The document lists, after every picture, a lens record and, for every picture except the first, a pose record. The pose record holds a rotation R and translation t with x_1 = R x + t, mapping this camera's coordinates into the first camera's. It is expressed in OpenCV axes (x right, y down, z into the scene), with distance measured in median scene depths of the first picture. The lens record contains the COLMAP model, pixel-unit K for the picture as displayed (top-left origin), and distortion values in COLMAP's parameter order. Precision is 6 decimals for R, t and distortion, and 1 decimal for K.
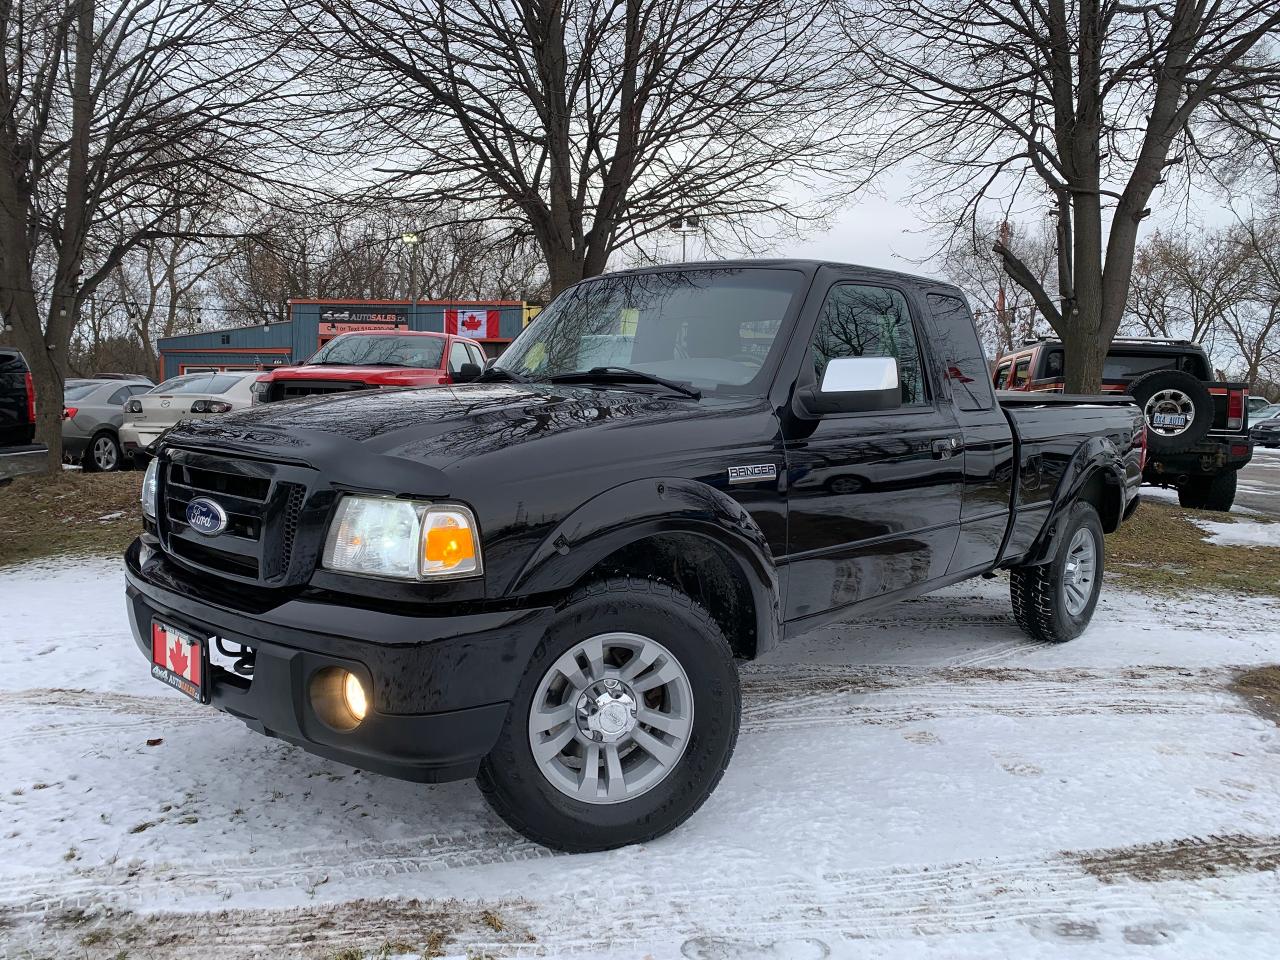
lens RADIAL K [[984.5, 0, 638.3], [0, 984.5, 477.3], [0, 0, 1]] dist [0.024261, -0.016091]
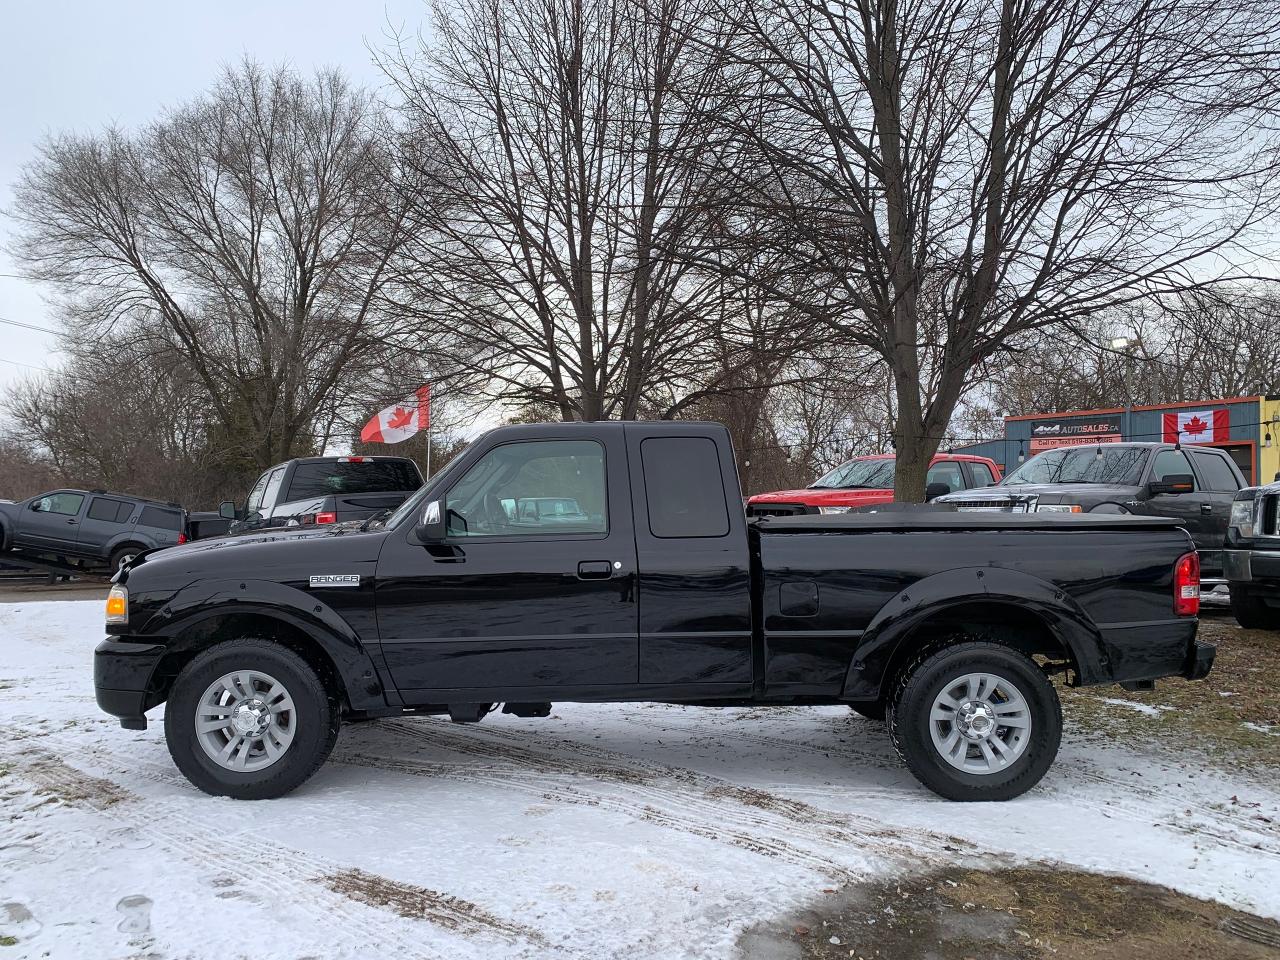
lens RADIAL K [[984.5, 0, 632.7], [0, 984.5, 478.3], [0, 0, 1]] dist [0.024261, -0.016091]
pose [[0.673956, -0.035517, -0.737917, 1.459644], [-0.046930, 0.994768, -0.090742, -0.042608], [0.737279, 0.095786, 0.668763, 0.271566]]
